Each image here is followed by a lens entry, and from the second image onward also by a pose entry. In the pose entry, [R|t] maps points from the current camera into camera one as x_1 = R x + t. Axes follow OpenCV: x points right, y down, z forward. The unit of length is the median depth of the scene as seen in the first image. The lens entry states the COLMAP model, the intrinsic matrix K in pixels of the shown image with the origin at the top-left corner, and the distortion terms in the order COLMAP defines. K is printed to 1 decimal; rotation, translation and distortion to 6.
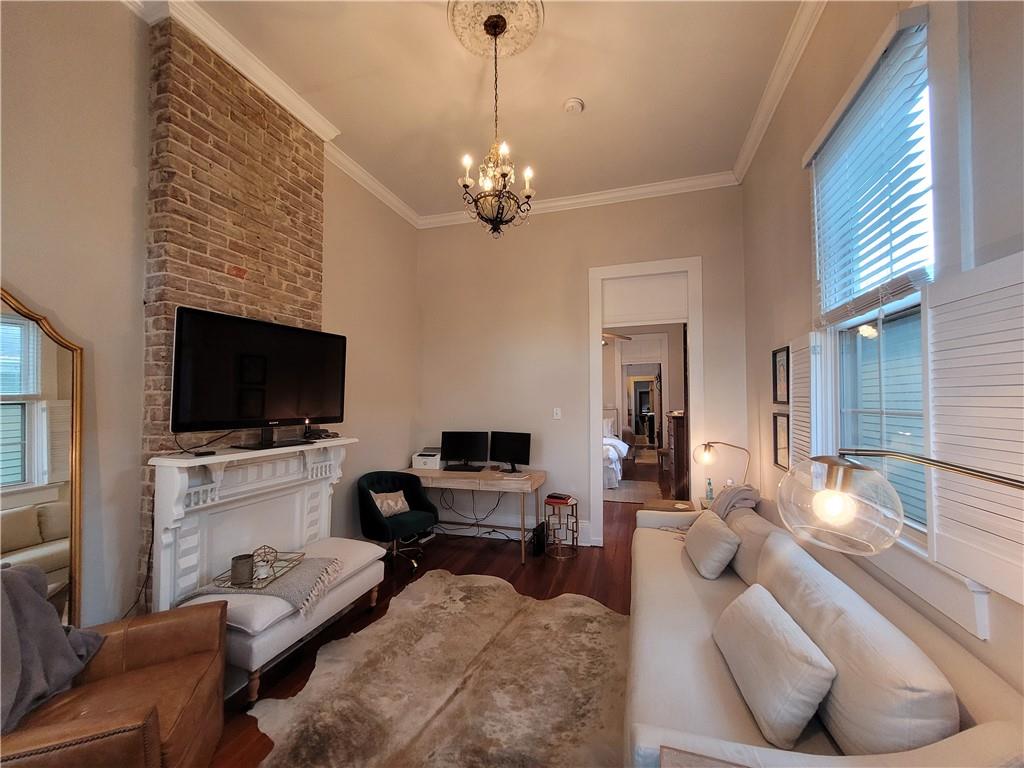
lens RADIAL K [[399.0, 0, 513.5], [0, 399.0, 390.4], [0, 0, 1]] dist [0.000230, -0.000444]
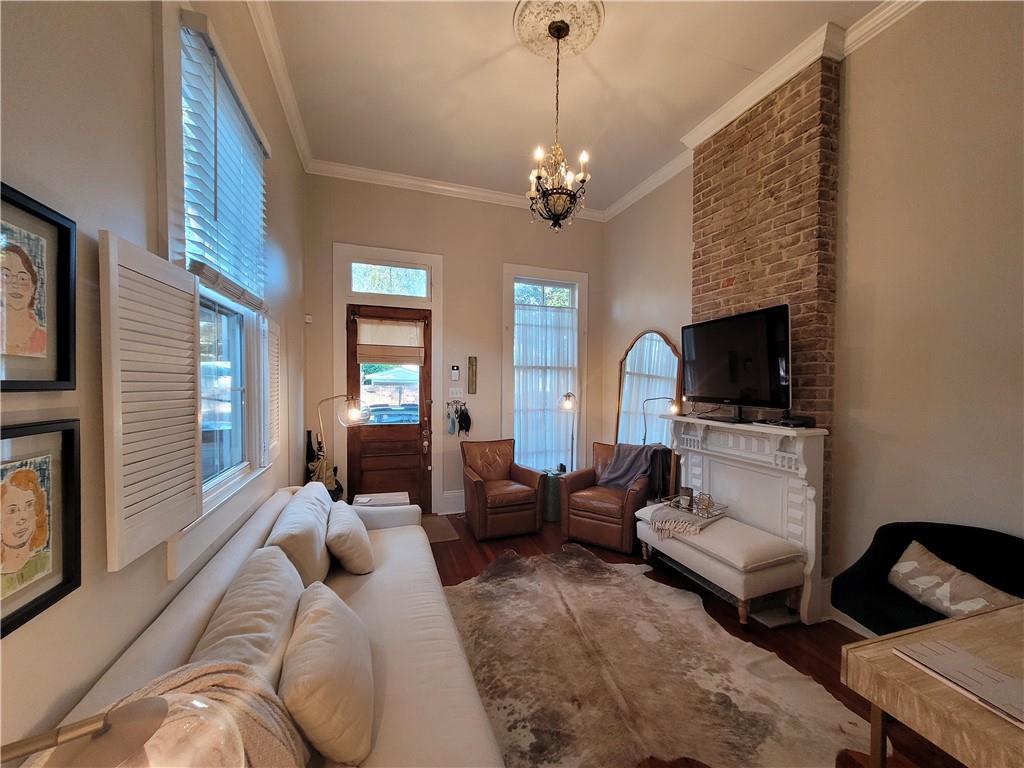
lens RADIAL K [[399.0, 0, 513.5], [0, 399.0, 390.4], [0, 0, 1]] dist [0.000230, -0.000444]
pose [[-0.805346, 0.009908, -0.592722, 0.670388], [0.009400, 0.999948, 0.003943, 0.042705], [0.592730, -0.002396, -0.805397, 1.723968]]
